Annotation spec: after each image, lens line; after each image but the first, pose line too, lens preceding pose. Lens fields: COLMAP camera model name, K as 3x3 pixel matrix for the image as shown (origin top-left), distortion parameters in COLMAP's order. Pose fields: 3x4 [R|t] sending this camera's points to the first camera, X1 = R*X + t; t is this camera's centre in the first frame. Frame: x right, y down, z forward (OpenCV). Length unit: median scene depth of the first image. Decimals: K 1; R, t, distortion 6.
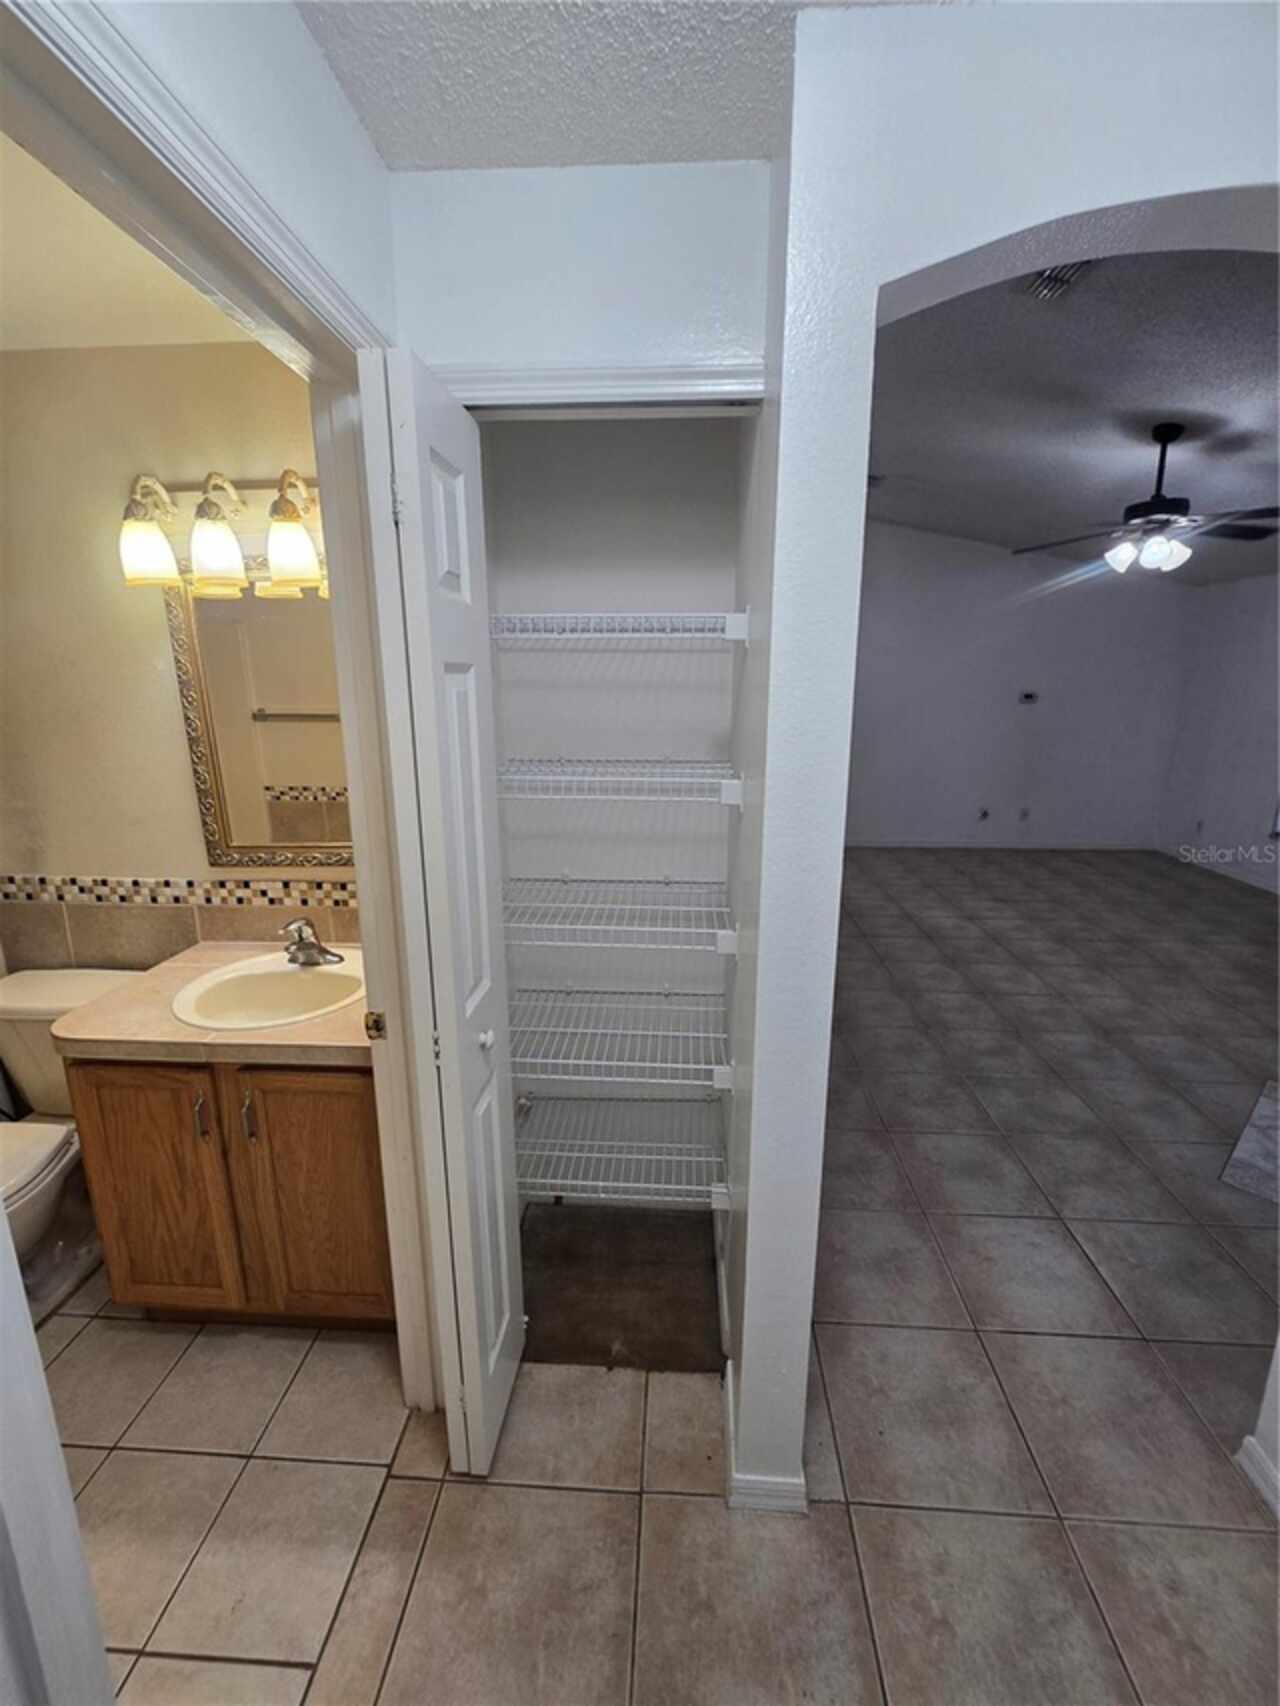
lens RADIAL K [[700.4, 0, 638.7], [0, 700.4, 844.0], [0, 0, 1]] dist [-0.002490, 0.001273]
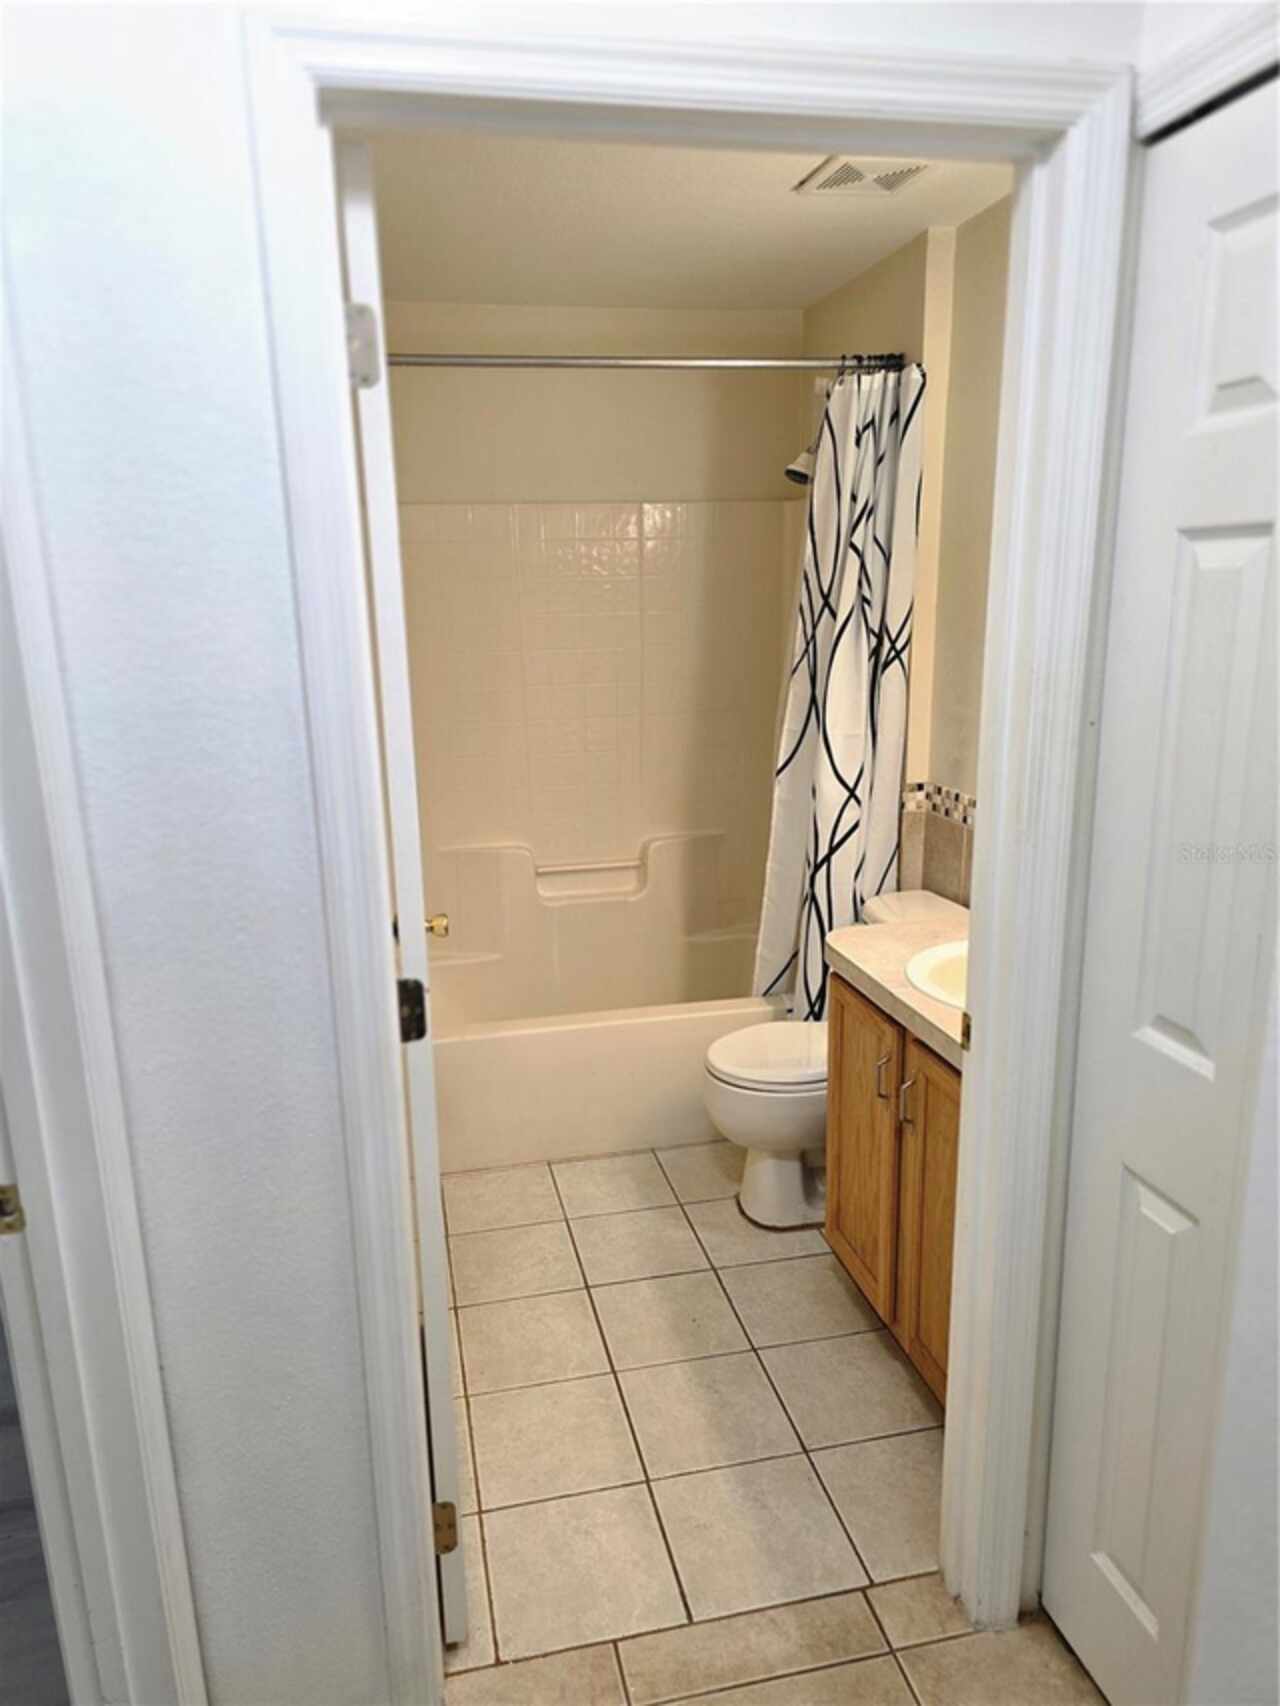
lens RADIAL K [[1155.4, 0, 635.8], [0, 1155.4, 858.2], [0, 0, 1]] dist [0.060873, -0.055052]
pose [[0.277354, 0.222314, -0.934693, 0.603807], [-0.200164, 0.964884, 0.170100, -0.058689], [0.939686, 0.139914, 0.312114, 0.229229]]
